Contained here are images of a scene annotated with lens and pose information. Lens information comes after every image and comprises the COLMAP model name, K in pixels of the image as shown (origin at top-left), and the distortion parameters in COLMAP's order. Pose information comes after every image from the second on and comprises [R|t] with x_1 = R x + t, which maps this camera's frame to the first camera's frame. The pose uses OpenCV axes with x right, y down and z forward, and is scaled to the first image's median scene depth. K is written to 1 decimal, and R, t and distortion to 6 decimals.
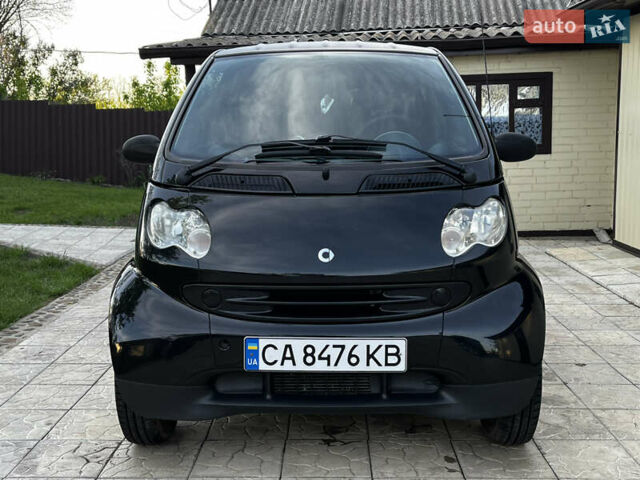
lens RADIAL K [[758.9, 0, 320.6], [0, 758.9, 238.8], [0, 0, 1]] dist [0.003888, 0.000000]
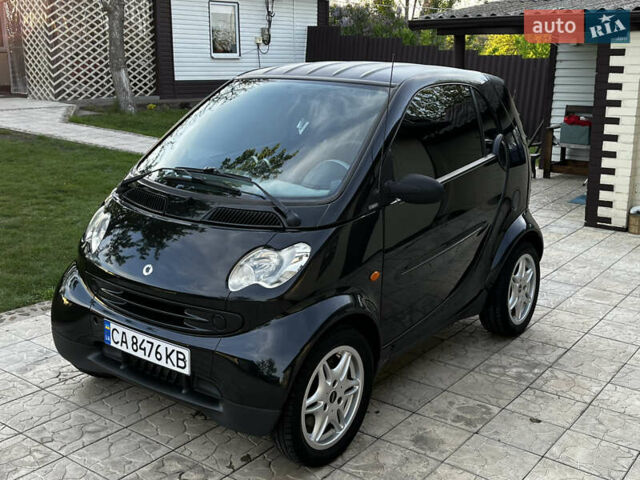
lens RADIAL K [[758.9, 0, 320.9], [0, 758.9, 240.5], [0, 0, 1]] dist [0.003888, 0.000000]
pose [[0.817207, 0.165744, -0.551998, 0.922479], [-0.113658, 0.985294, 0.127581, -0.218410], [0.565026, -0.041521, 0.824028, 0.126733]]
